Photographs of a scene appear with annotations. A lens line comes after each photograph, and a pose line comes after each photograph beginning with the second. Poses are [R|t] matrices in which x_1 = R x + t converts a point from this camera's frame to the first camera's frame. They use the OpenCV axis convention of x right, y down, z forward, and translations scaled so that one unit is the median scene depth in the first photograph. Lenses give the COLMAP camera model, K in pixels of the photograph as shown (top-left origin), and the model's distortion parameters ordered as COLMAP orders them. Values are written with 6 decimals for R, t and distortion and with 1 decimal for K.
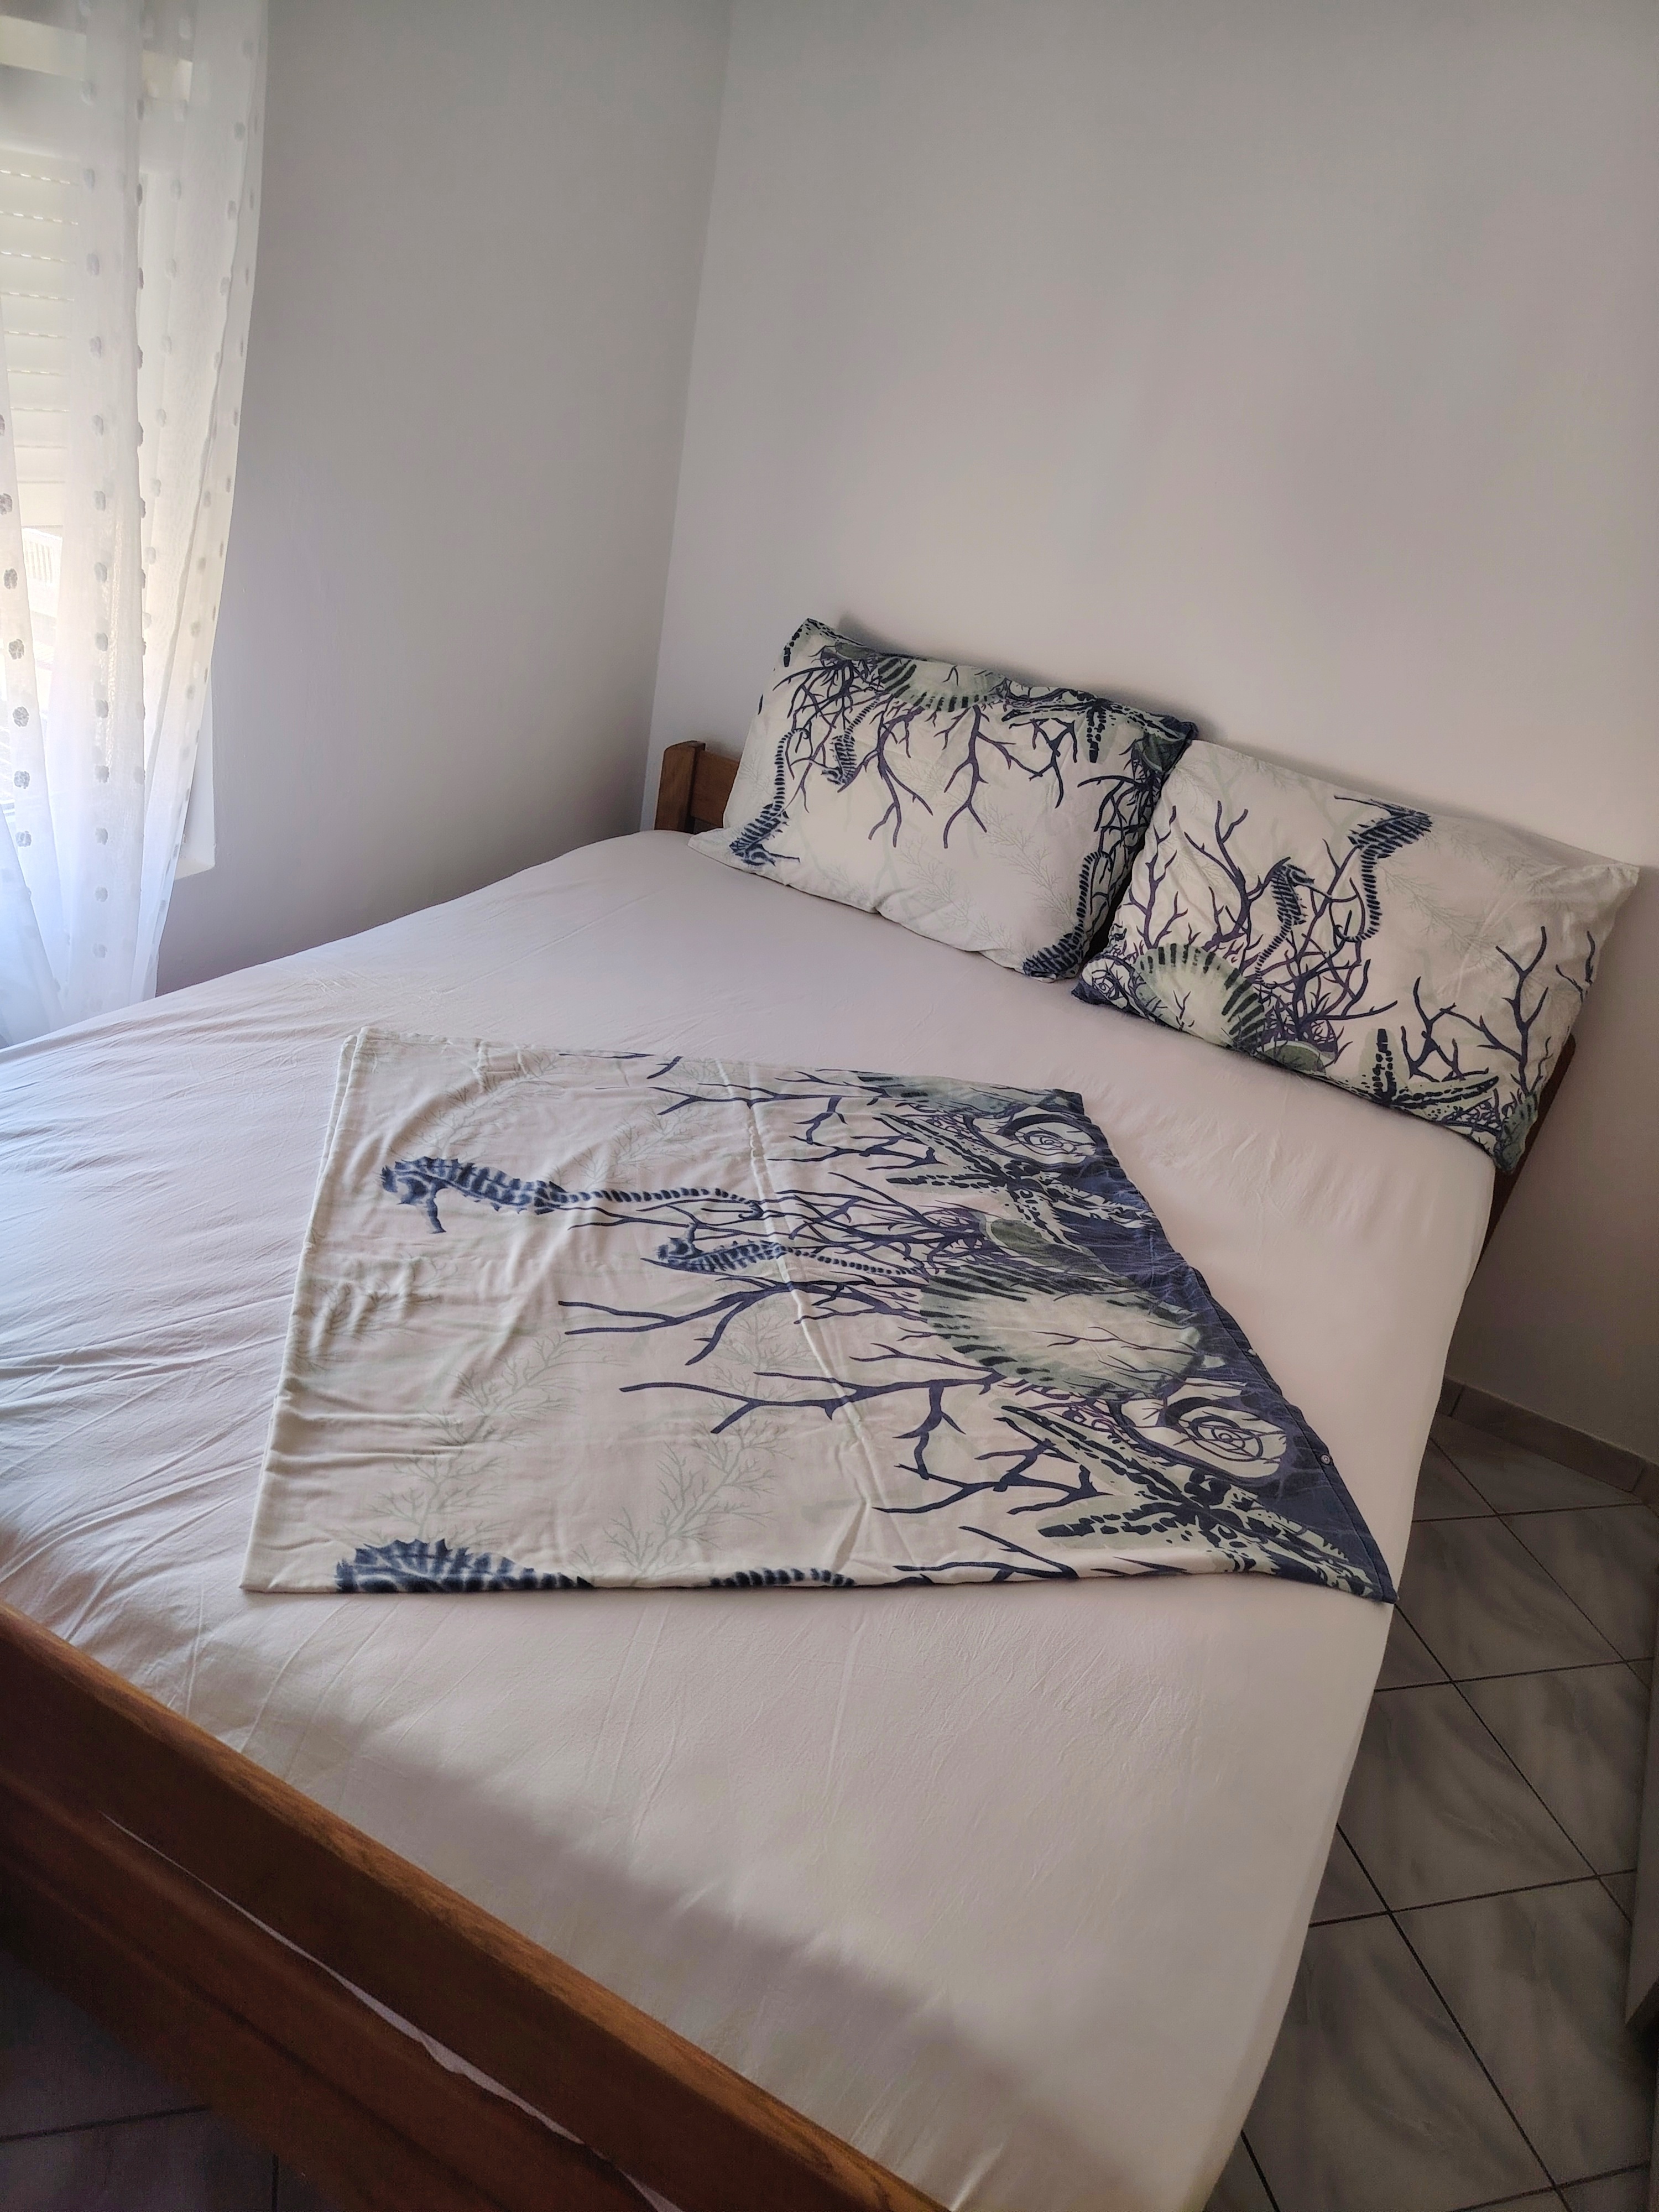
lens RADIAL K [[1556.3, 0, 829.5], [0, 1556.3, 1106.0], [0, 0, 1]] dist [0.131298, -0.237532]
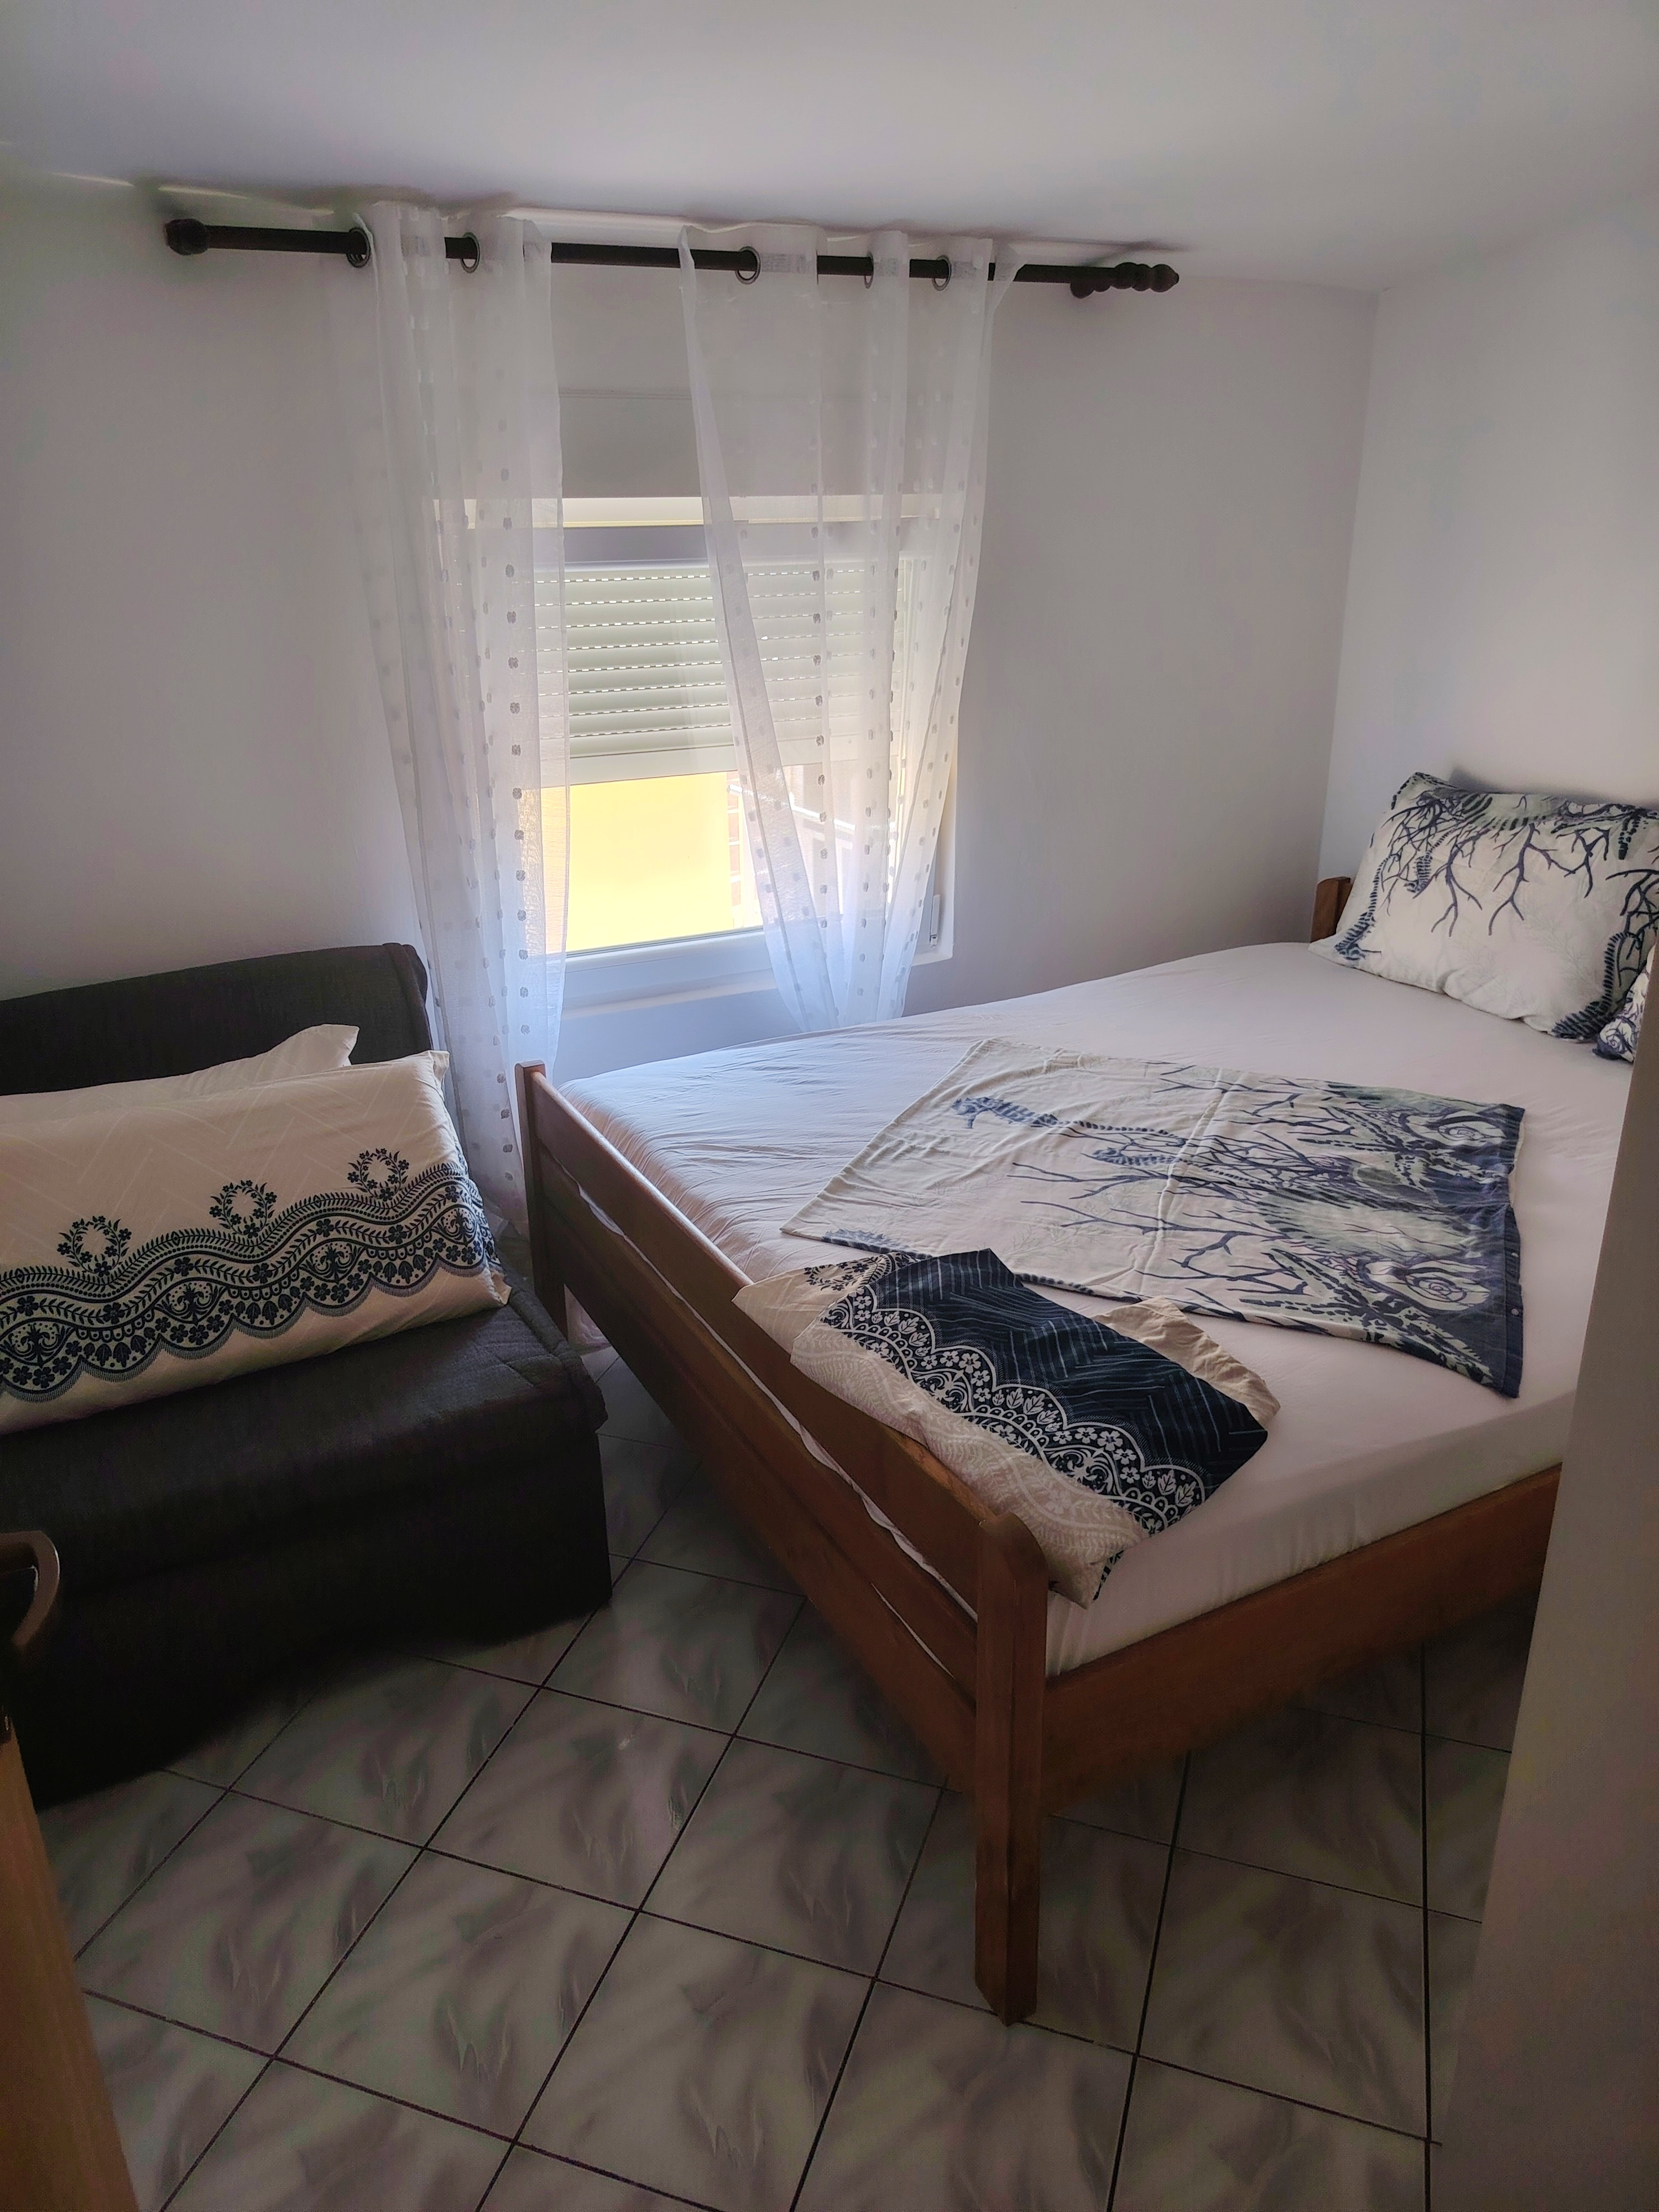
lens RADIAL K [[1556.3, 0, 829.5], [0, 1556.3, 1106.0], [0, 0, 1]] dist [0.131298, -0.237532]
pose [[0.803292, 0.025158, -0.595054, 0.403023], [-0.117199, 0.986250, -0.116516, 0.173890], [0.583940, 0.163336, 0.795195, -0.269959]]
